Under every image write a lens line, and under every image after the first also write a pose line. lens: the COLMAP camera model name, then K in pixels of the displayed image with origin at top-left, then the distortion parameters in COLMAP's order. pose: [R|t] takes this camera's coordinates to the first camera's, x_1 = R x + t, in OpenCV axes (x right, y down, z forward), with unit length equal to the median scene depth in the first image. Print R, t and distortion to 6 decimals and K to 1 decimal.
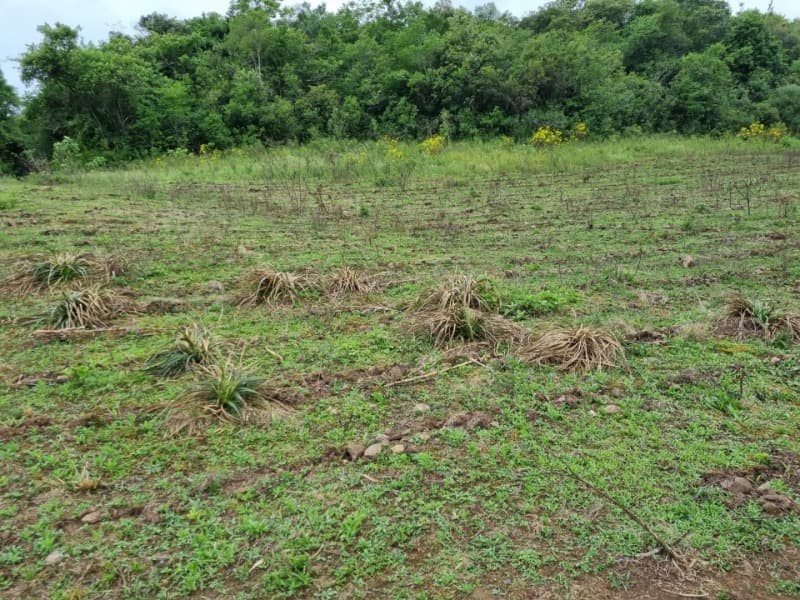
lens RADIAL K [[595.2, 0, 402.1], [0, 595.2, 304.1], [0, 0, 1]] dist [0.069431, -0.049487]
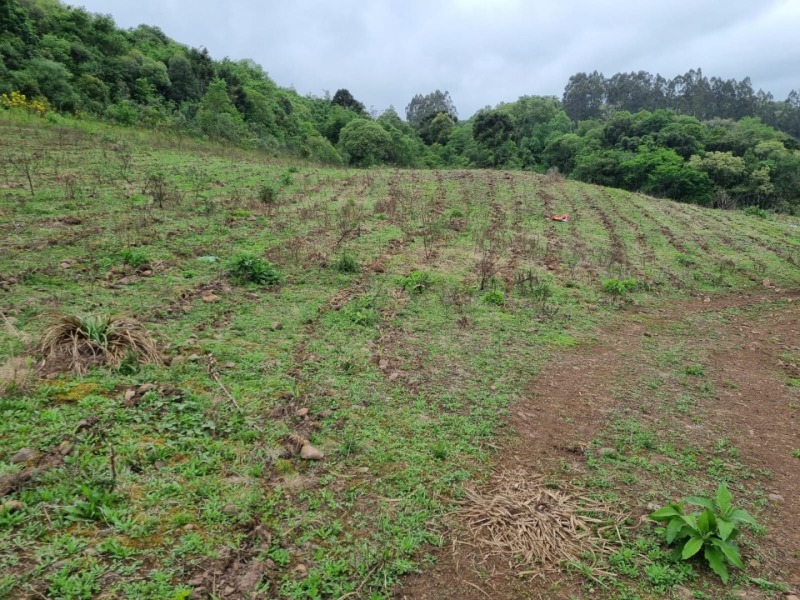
lens RADIAL K [[595.2, 0, 417.6], [0, 595.2, 294.3], [0, 0, 1]] dist [0.069431, -0.049487]
pose [[0.463981, -0.122265, 0.877367, 0.061448], [0.102354, 0.991195, 0.083999, -0.034032], [-0.879912, 0.050828, 0.472410, 0.155815]]
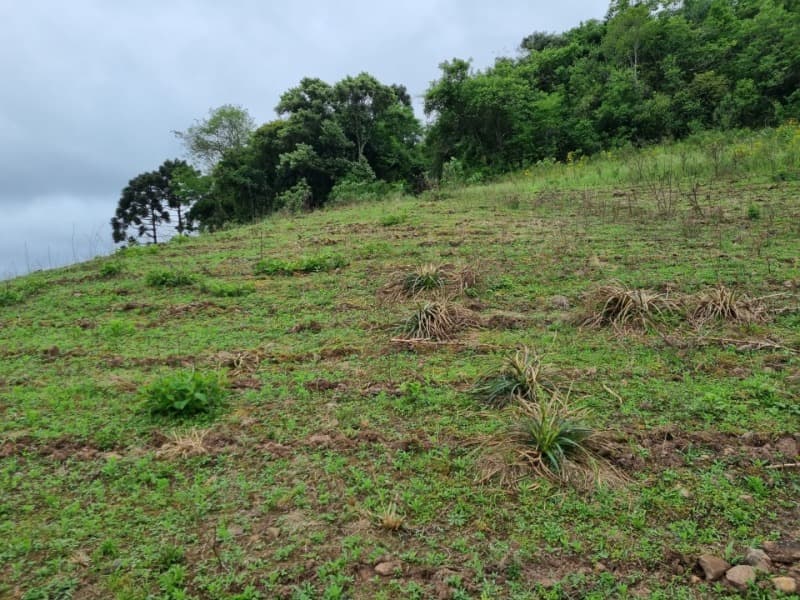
lens RADIAL K [[595.2, 0, 406.5], [0, 595.2, 293.5], [0, 0, 1]] dist [0.069431, -0.049487]
pose [[0.835265, 0.042630, -0.548192, -0.000098], [-0.056539, 0.998364, -0.008509, -0.017019], [0.546932, 0.038101, 0.836309, 0.069037]]
